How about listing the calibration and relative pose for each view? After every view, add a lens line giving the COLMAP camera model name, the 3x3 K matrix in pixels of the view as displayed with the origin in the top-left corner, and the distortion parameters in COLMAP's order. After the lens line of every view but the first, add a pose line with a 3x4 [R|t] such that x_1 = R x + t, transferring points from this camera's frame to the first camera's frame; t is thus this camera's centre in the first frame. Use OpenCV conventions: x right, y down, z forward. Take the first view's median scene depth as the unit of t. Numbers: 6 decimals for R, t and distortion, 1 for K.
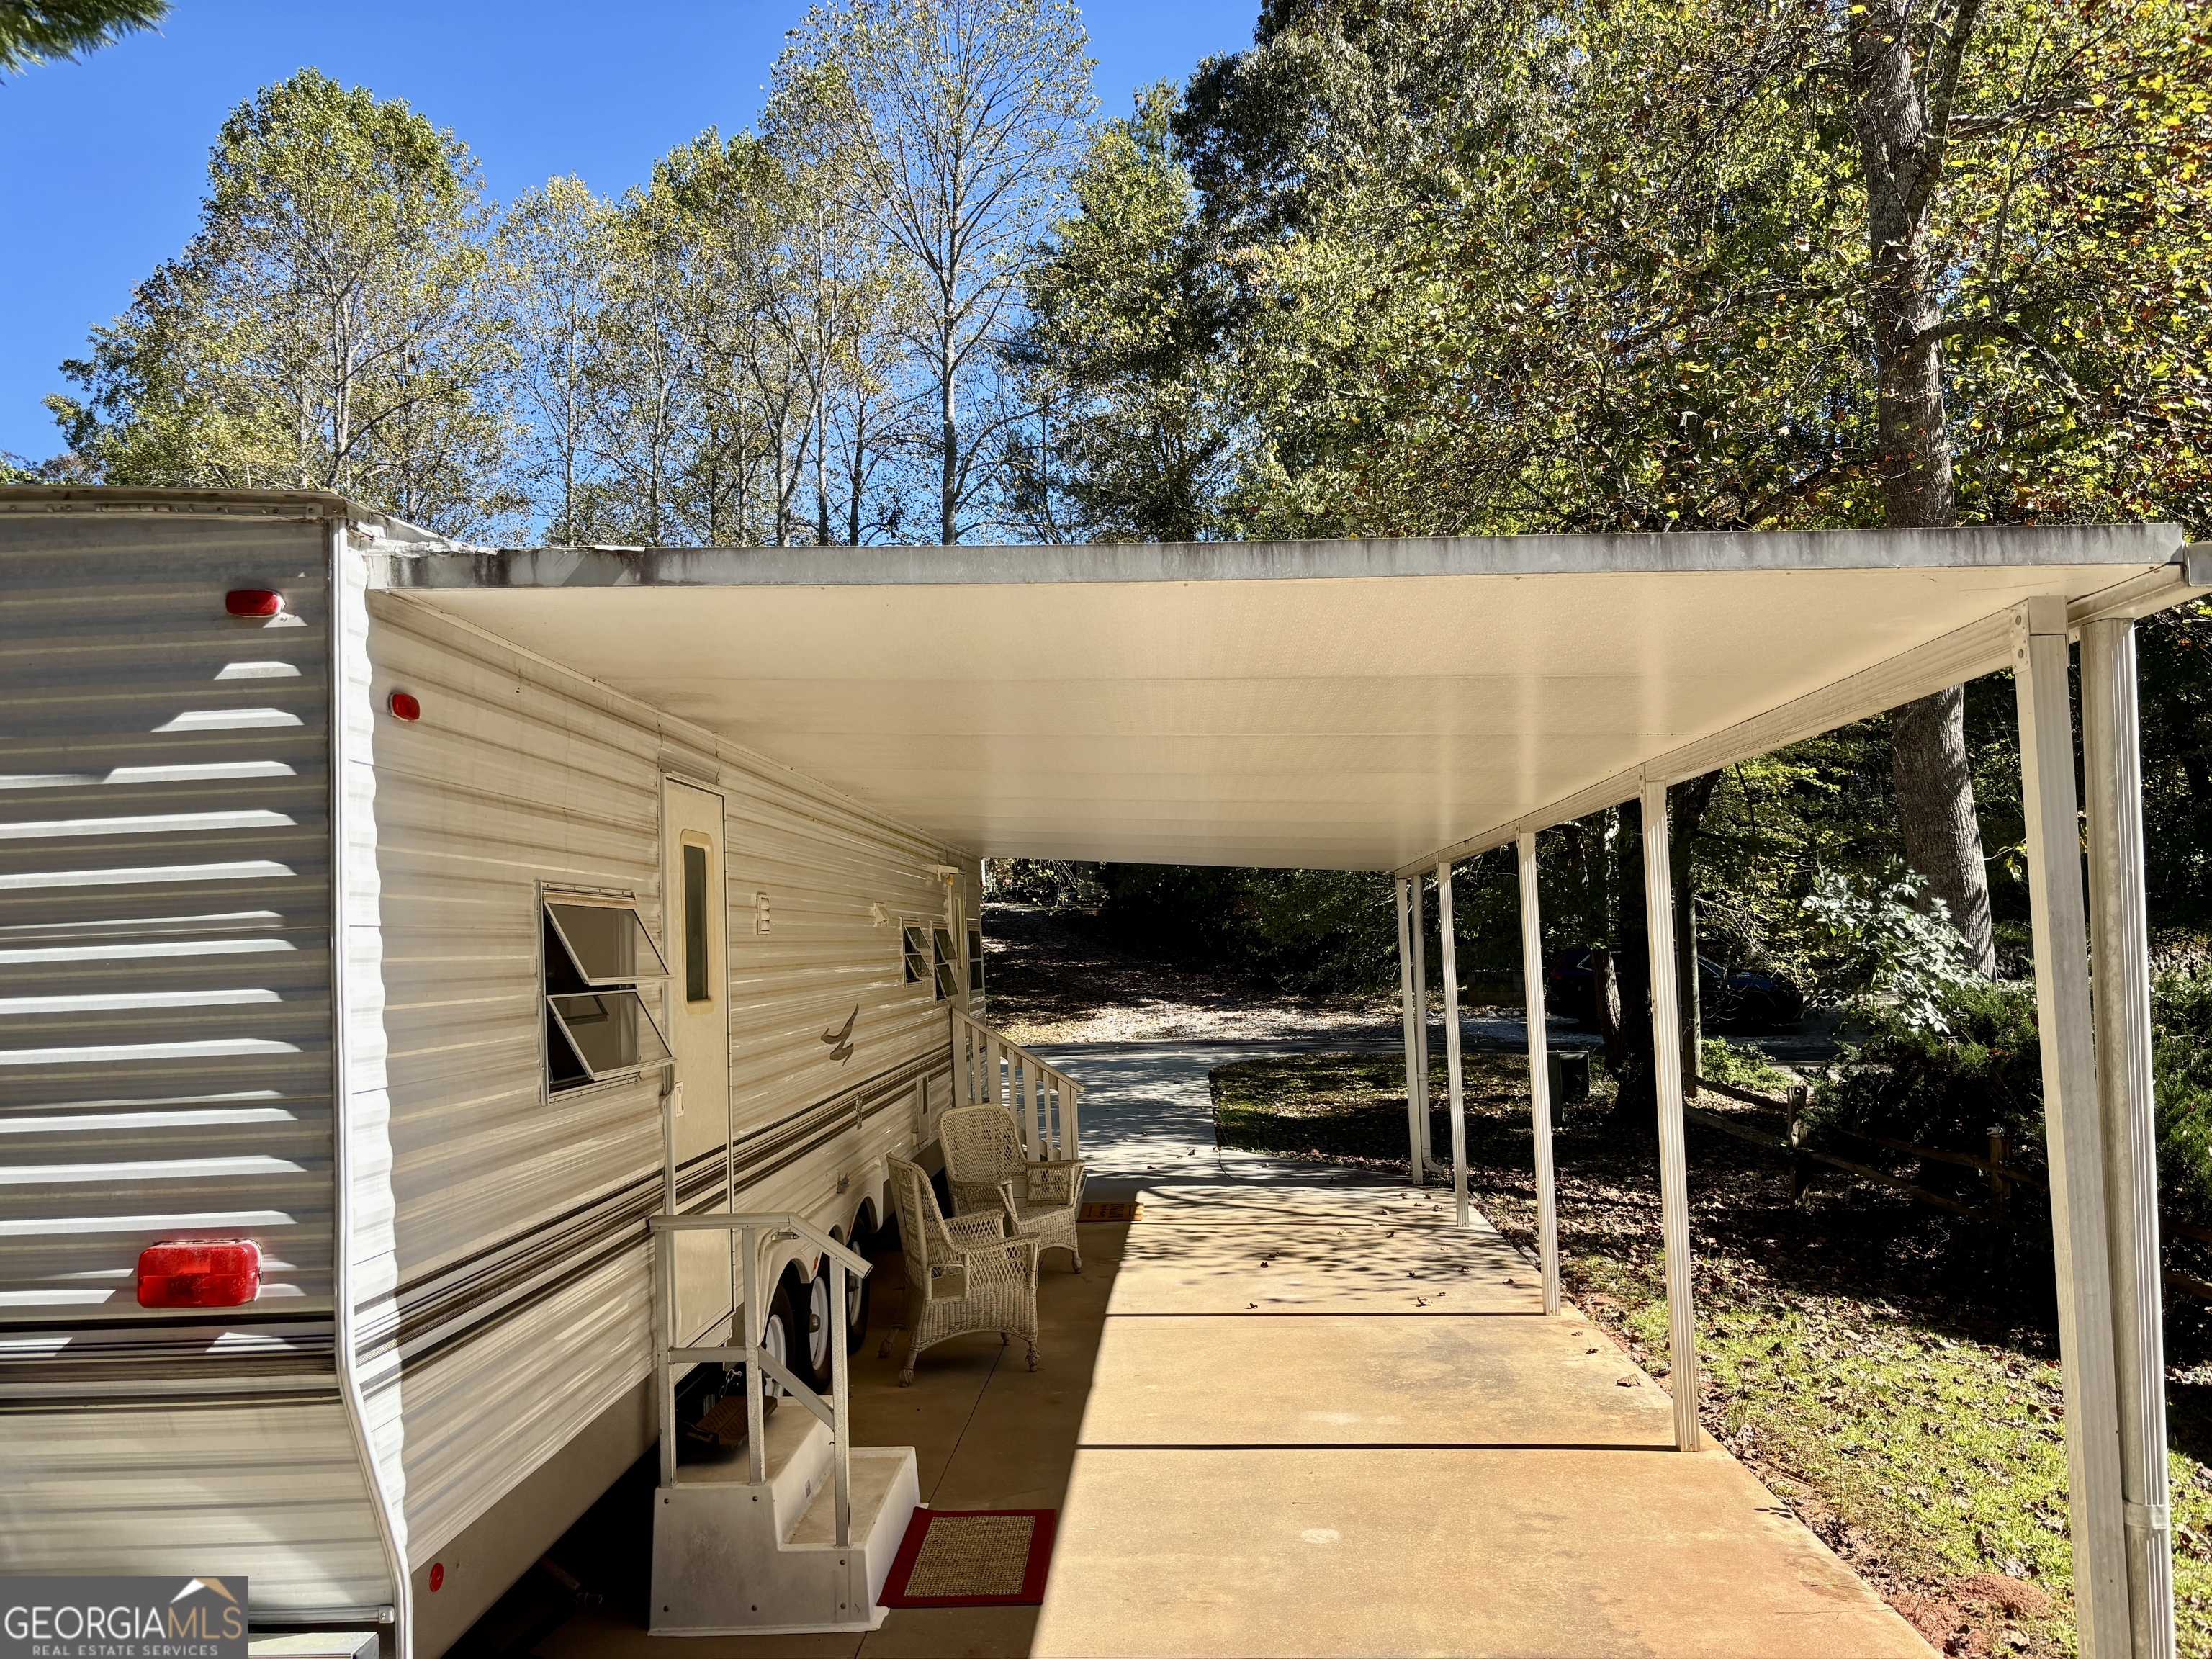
lens RADIAL K [[1670.3, 0, 1106.4], [0, 1670.3, 837.9], [0, 0, 1]] dist [0.028322, -0.022542]
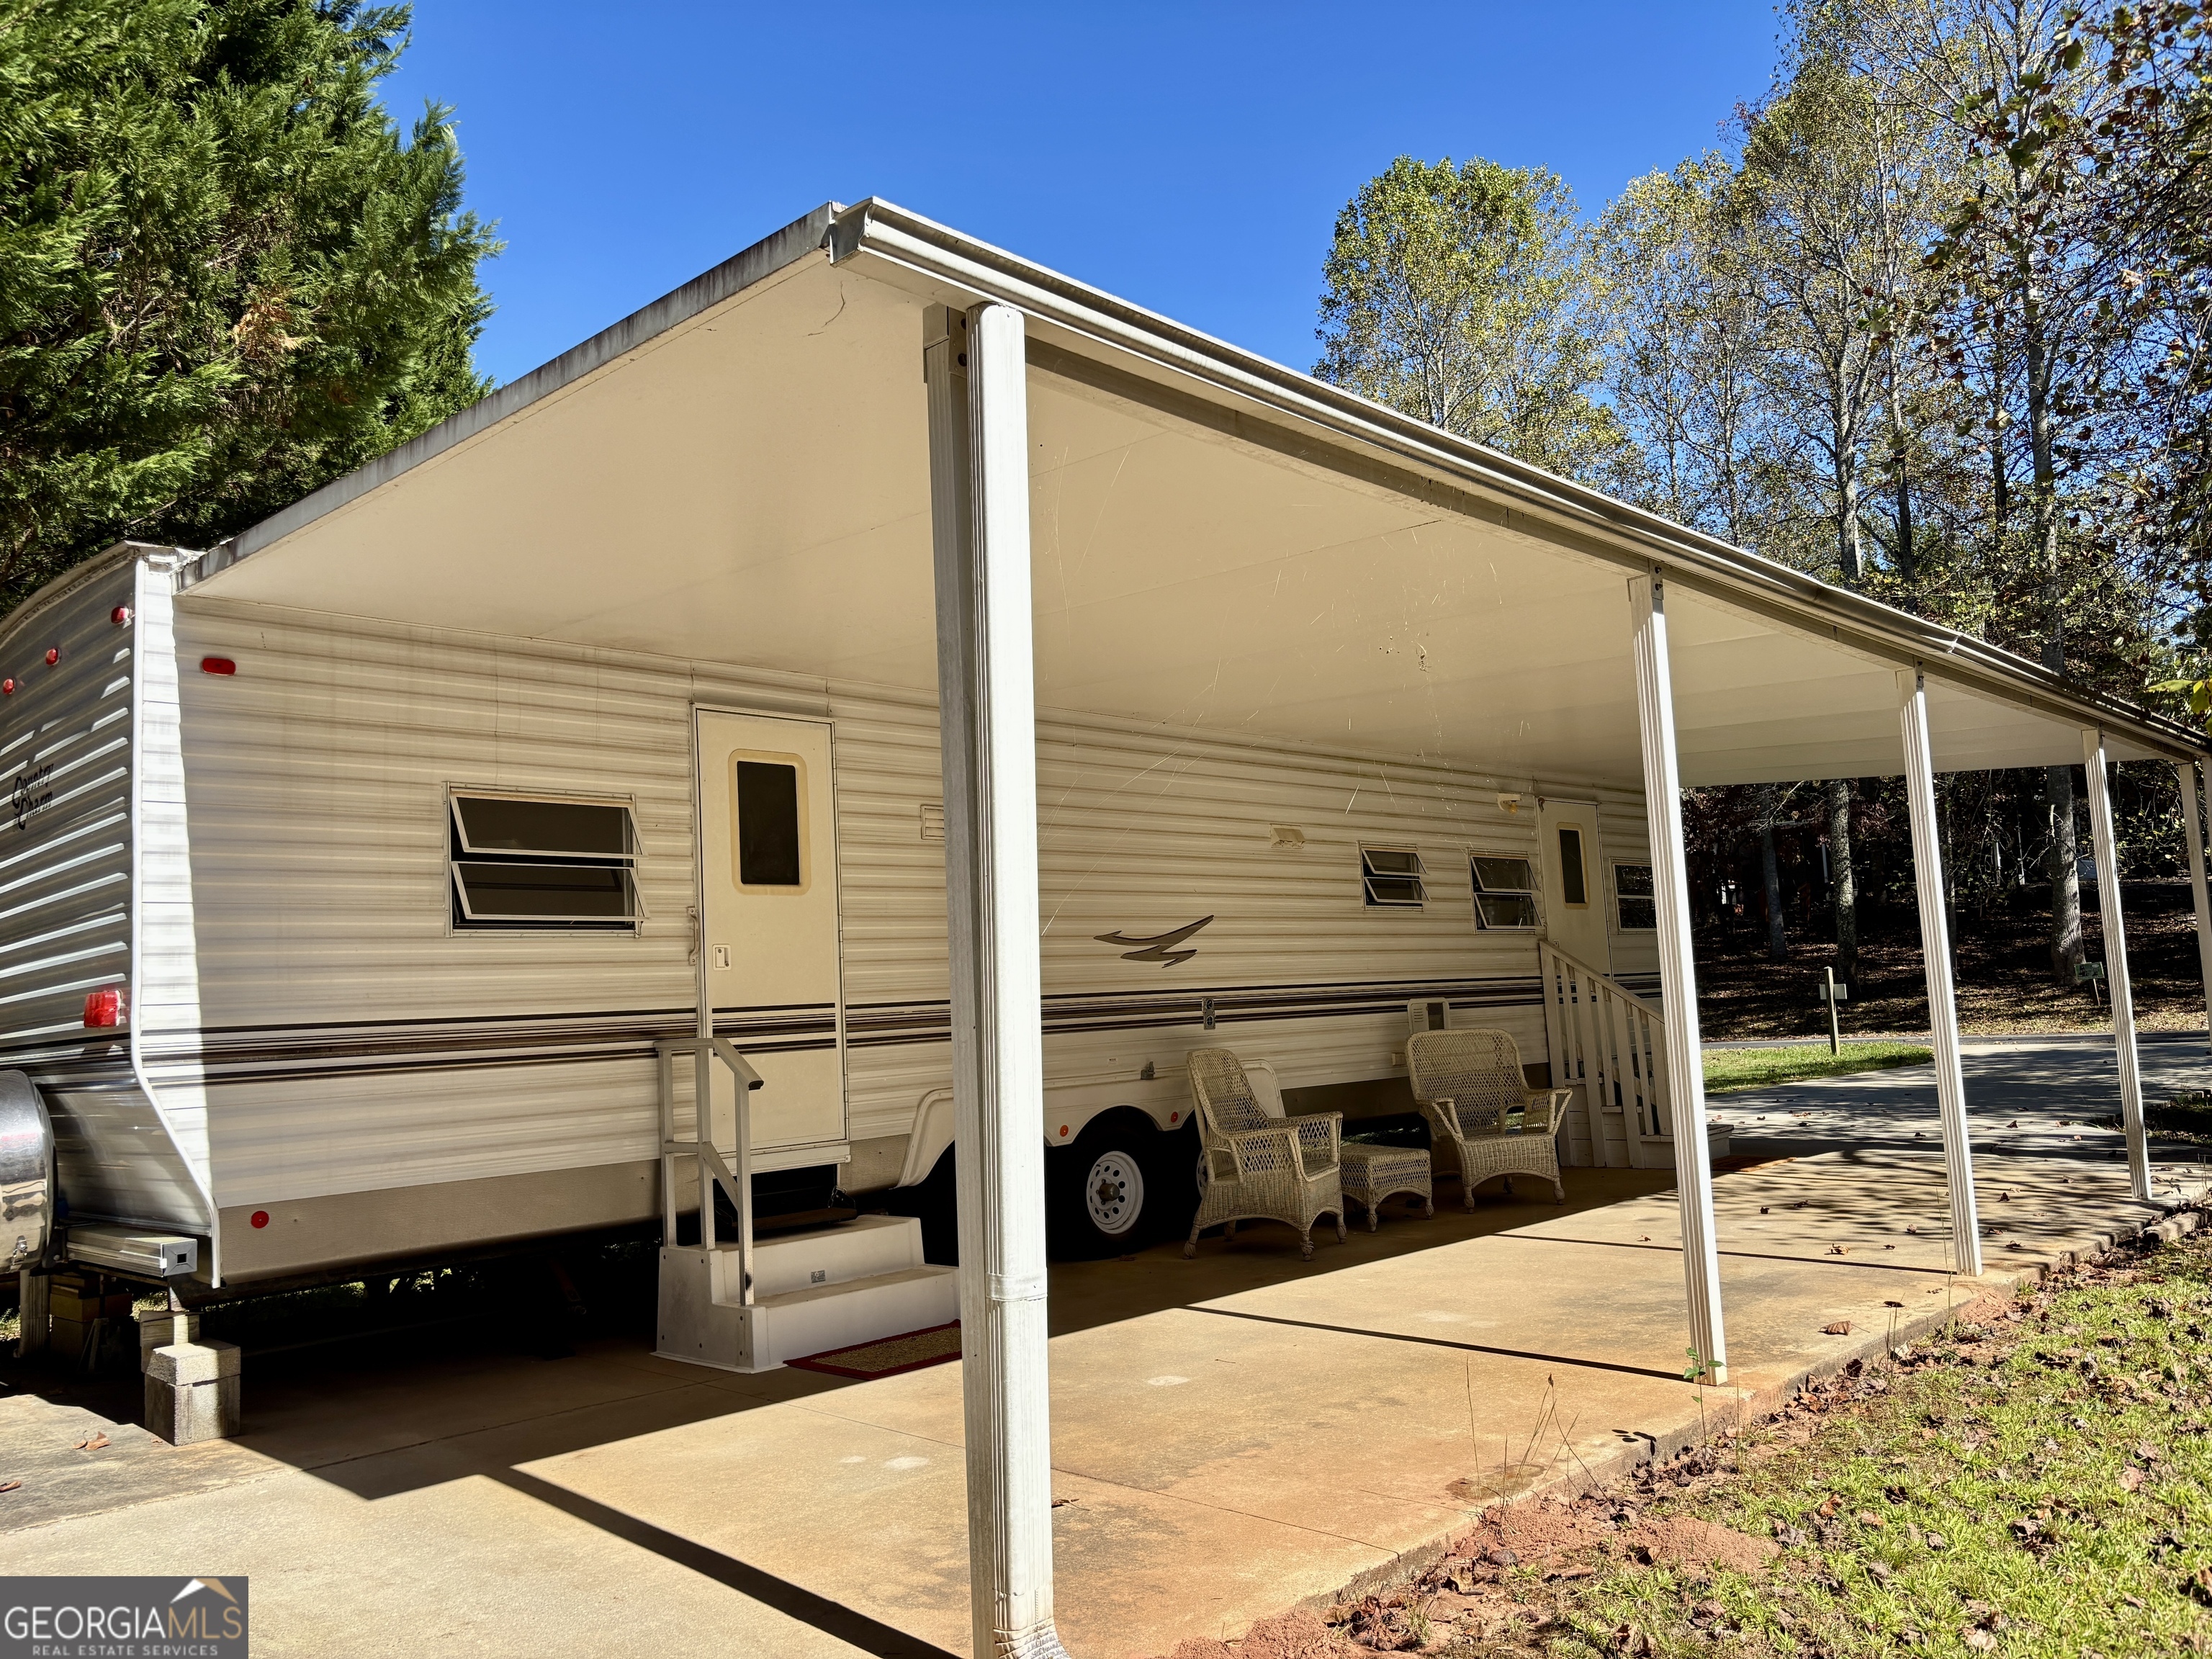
lens RADIAL K [[1670.3, 0, 1112.2], [0, 1670.3, 829.1], [0, 0, 1]] dist [0.028322, -0.022542]
pose [[0.754117, -0.072717, -0.652702, 0.824113], [0.067240, 0.997177, -0.033407, 0.122762], [0.653289, -0.018694, 0.756878, 0.232234]]
